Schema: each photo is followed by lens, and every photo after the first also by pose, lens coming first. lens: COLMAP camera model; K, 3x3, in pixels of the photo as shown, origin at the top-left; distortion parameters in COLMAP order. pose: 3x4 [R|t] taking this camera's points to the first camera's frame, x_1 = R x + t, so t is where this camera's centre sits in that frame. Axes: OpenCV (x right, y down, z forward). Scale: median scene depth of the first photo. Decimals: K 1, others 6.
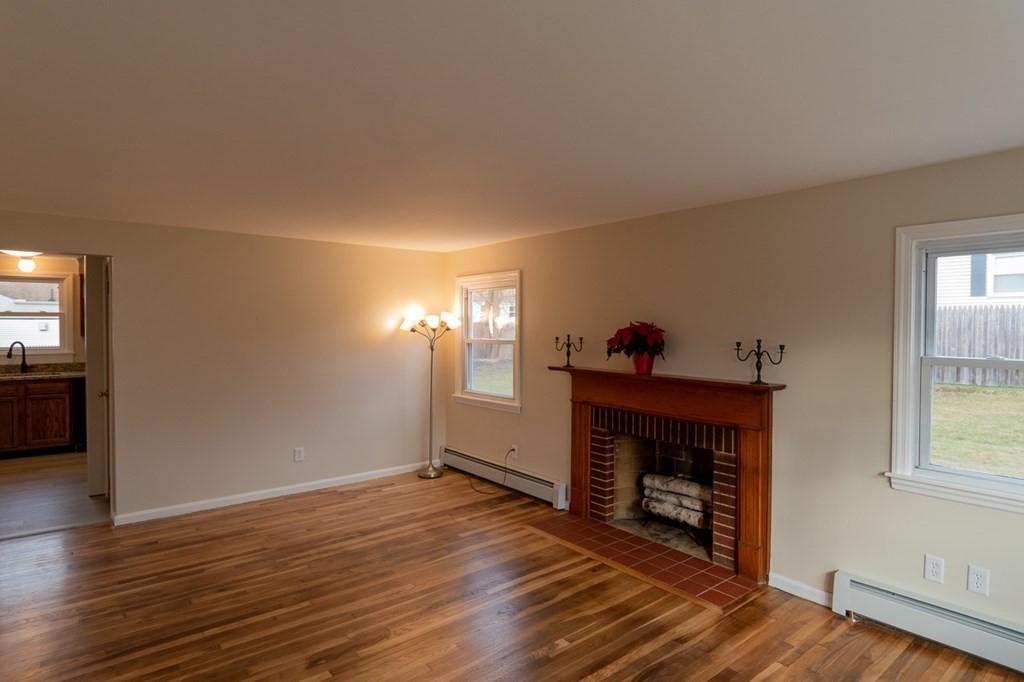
lens RADIAL K [[564.5, 0, 511.3], [0, 564.5, 327.3], [0, 0, 1]] dist [0.012582, -0.019682]
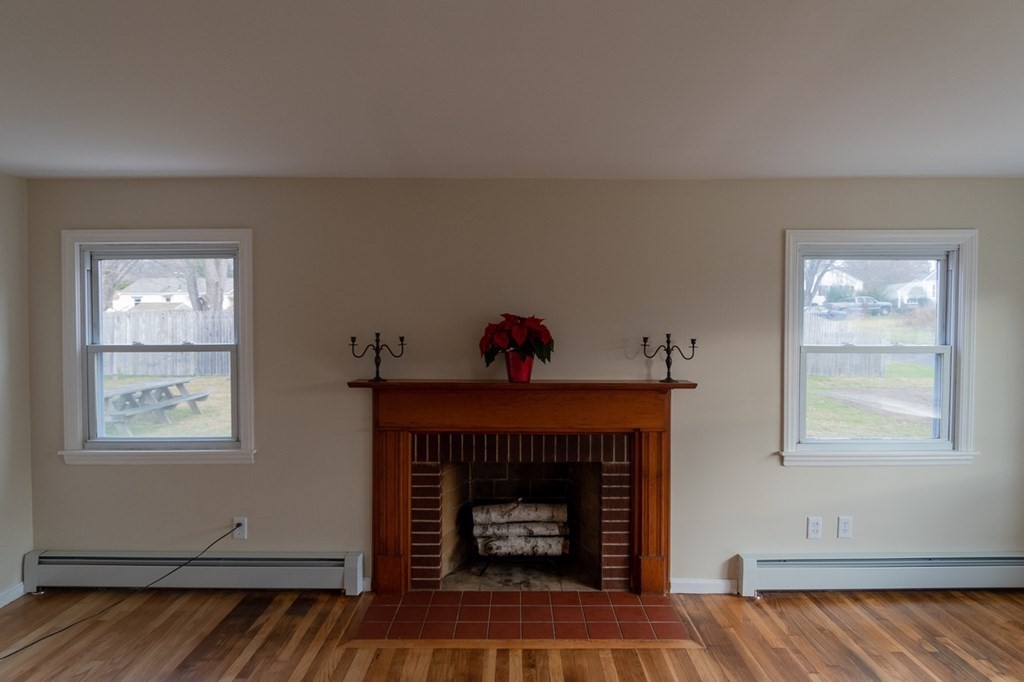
lens RADIAL K [[564.5, 0, 511.3], [0, 564.5, 327.3], [0, 0, 1]] dist [0.012582, -0.019682]
pose [[0.628078, -0.014574, 0.778014, -0.388820], [0.005163, 0.999881, 0.014563, -0.003249], [-0.778133, -0.005130, 0.628079, 0.541816]]
